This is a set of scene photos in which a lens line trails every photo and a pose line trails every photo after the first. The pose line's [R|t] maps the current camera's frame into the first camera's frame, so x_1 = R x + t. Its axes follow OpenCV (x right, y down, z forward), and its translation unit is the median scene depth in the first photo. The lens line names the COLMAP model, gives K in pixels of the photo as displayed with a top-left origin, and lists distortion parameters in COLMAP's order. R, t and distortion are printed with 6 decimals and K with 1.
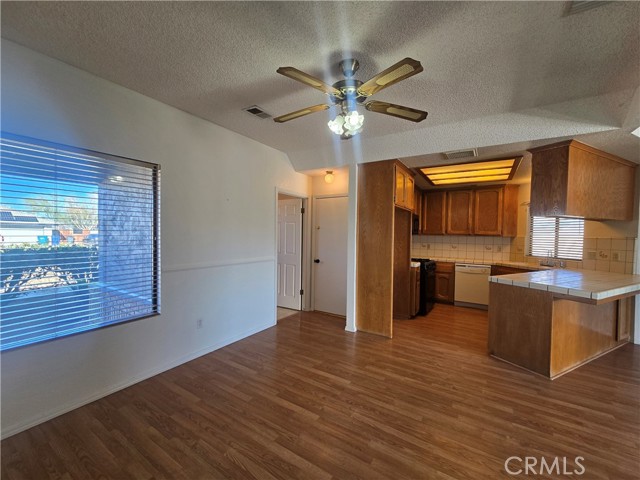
lens RADIAL K [[261.7, 0, 320.0], [0, 261.7, 240.0], [0, 0, 1]] dist [-0.002874, -0.000256]
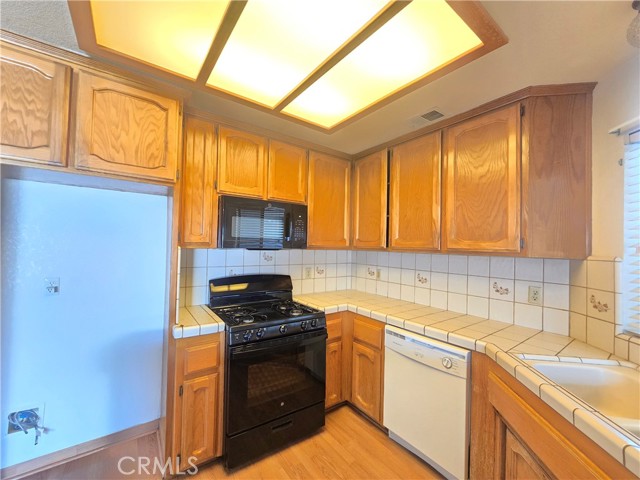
lens RADIAL K [[261.7, 0, 320.0], [0, 261.7, 240.0], [0, 0, 1]] dist [-0.002874, -0.000256]
pose [[0.932202, -0.001341, -0.361937, 0.598884], [-0.018098, 0.998570, -0.050313, -0.014120], [0.361486, 0.053452, 0.930844, 0.639832]]
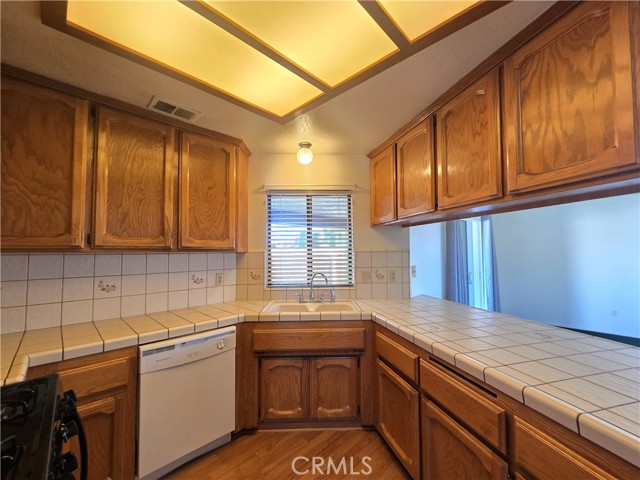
lens RADIAL K [[261.7, 0, 320.0], [0, 261.7, 240.0], [0, 0, 1]] dist [-0.002874, -0.000256]
pose [[0.211849, 0.025331, 0.976974, 0.287707], [0.034434, 0.998850, -0.033365, -0.014502], [-0.976696, 0.040709, 0.210733, 0.779146]]
